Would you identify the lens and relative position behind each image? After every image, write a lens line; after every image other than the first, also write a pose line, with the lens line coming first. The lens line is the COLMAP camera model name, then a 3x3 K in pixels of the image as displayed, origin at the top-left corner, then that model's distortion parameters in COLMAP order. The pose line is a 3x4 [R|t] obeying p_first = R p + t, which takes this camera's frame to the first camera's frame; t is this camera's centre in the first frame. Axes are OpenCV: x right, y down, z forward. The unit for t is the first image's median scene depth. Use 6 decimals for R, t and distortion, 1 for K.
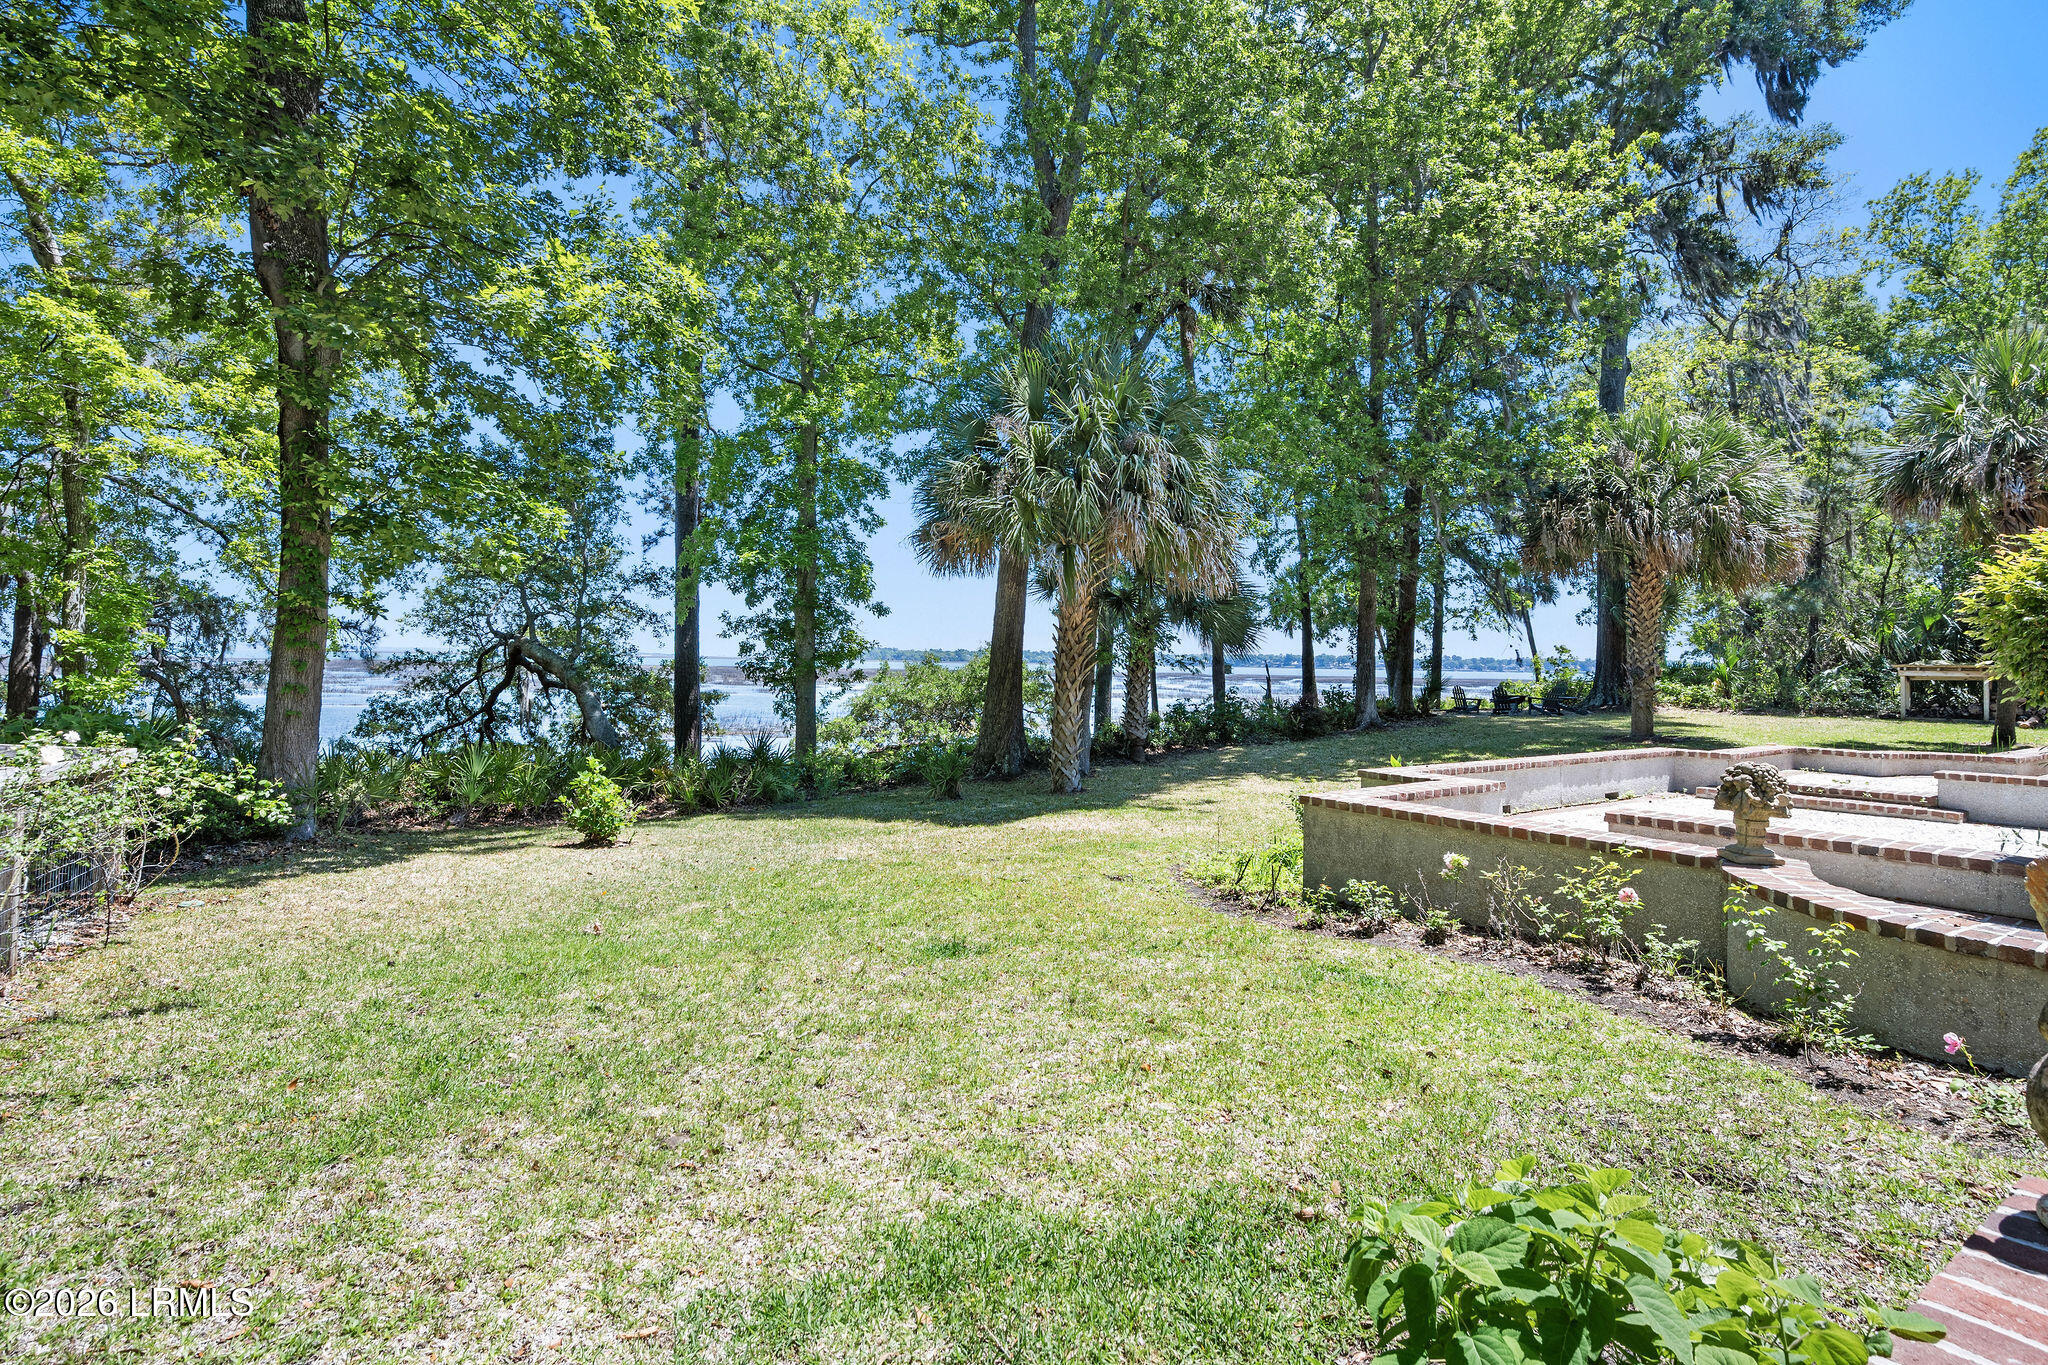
lens RADIAL K [[977.0, 0, 1024.9], [0, 977.0, 724.8], [0, 0, 1]] dist [0.020057, -0.008784]
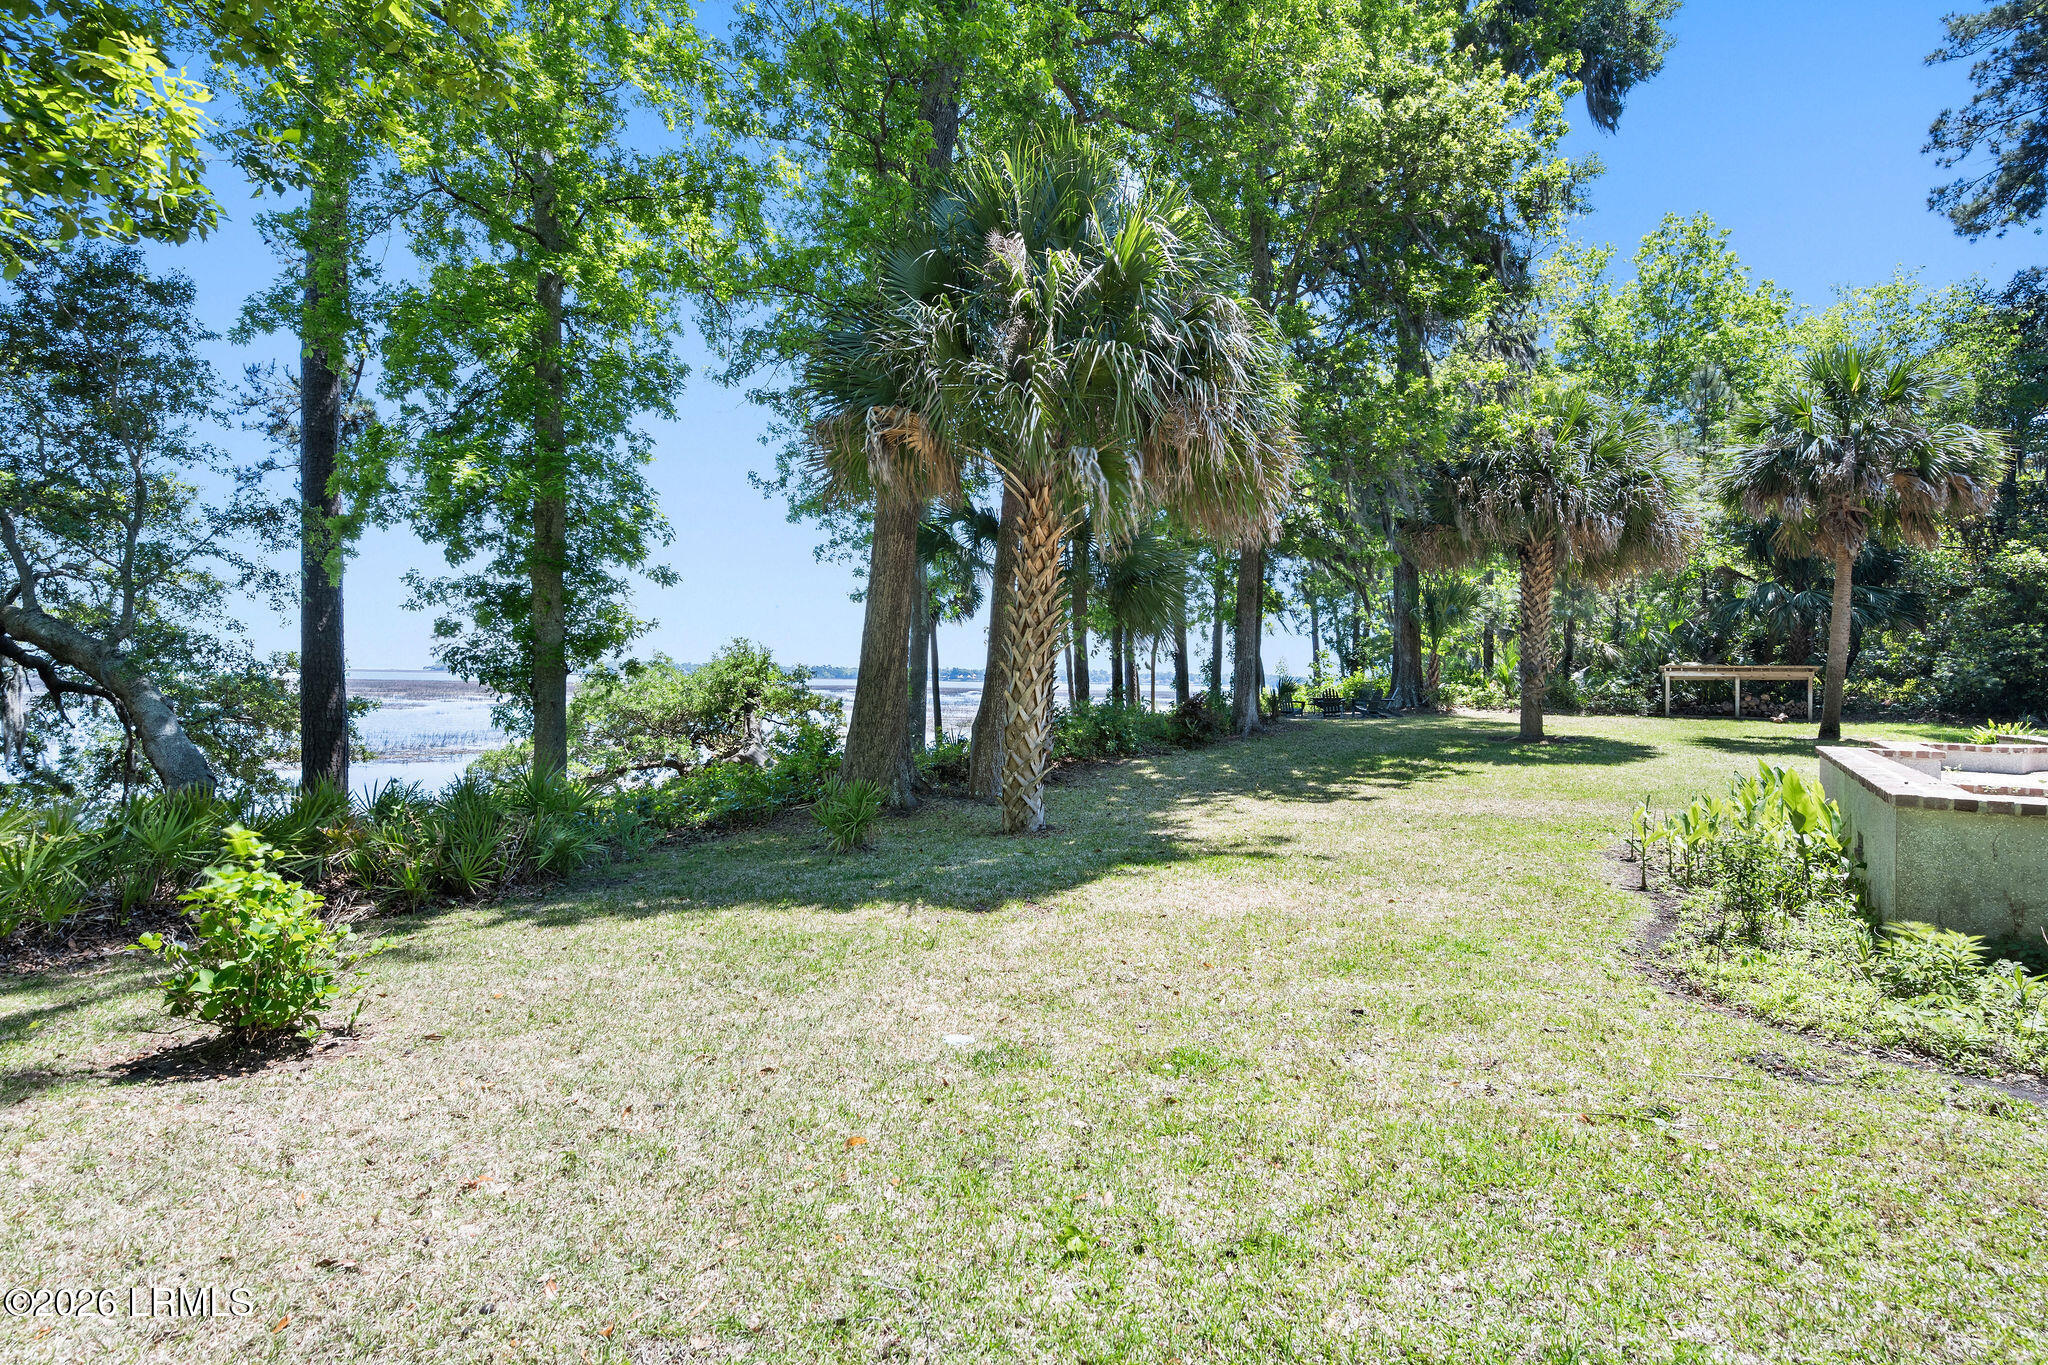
lens RADIAL K [[977.0, 0, 1024.9], [0, 977.0, 724.8], [0, 0, 1]] dist [0.020057, -0.008784]
pose [[0.946877, -0.014357, 0.321275, -0.127963], [0.018375, 0.999786, -0.009478, 0.000528], [-0.321070, 0.014878, 0.946939, 0.247878]]
